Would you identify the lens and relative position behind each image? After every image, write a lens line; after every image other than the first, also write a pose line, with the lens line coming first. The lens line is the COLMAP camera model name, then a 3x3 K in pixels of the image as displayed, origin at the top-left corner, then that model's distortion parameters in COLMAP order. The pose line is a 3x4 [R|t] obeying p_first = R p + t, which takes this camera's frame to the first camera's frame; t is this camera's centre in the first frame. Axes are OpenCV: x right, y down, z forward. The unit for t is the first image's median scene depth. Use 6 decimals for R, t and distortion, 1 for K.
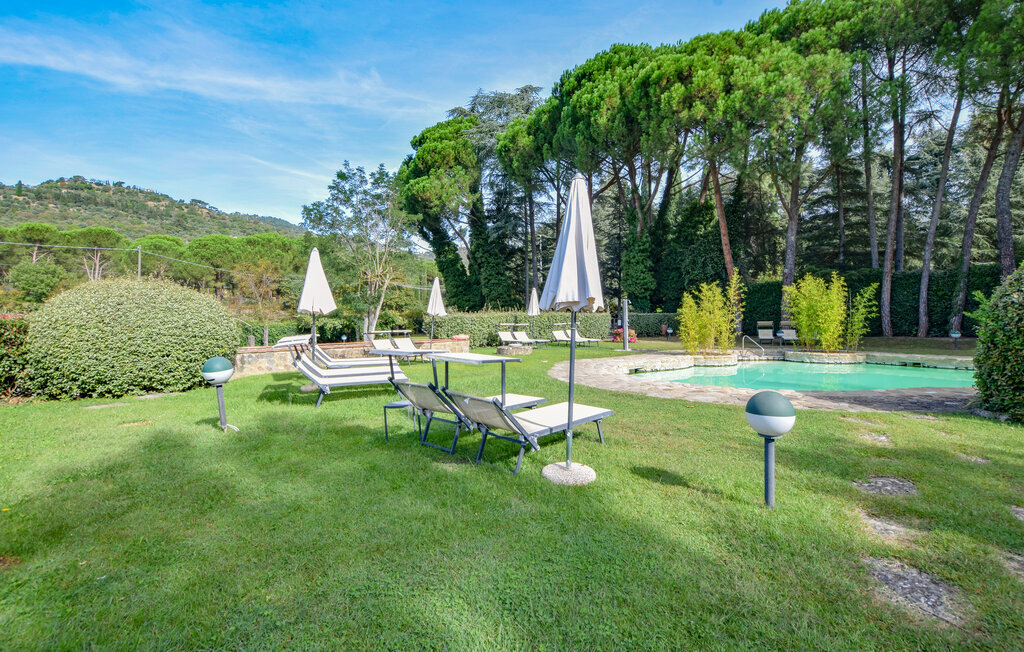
lens RADIAL K [[490.2, 0, 512.0], [0, 490.2, 326.0], [0, 0, 1]] dist [-0.003017, 0.000077]
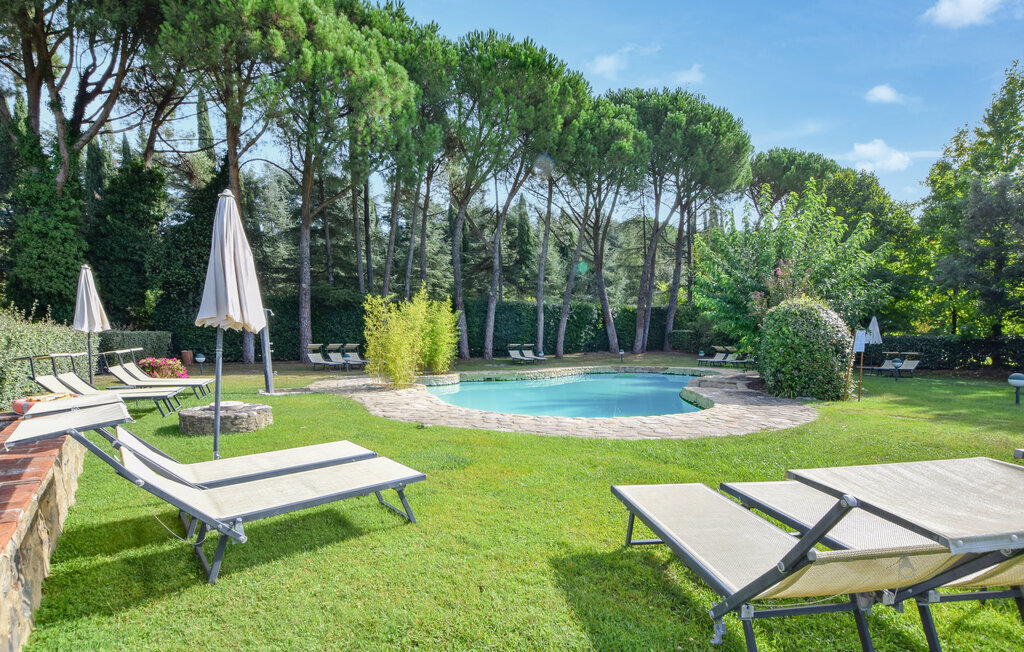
lens RADIAL K [[490.2, 0, 512.0], [0, 490.2, 326.0], [0, 0, 1]] dist [-0.003017, 0.000077]
pose [[0.191264, 0.021575, 0.981302, -0.237927], [0.022276, 0.999405, -0.026315, -0.011828], [-0.981286, 0.026893, 0.190670, 0.562941]]
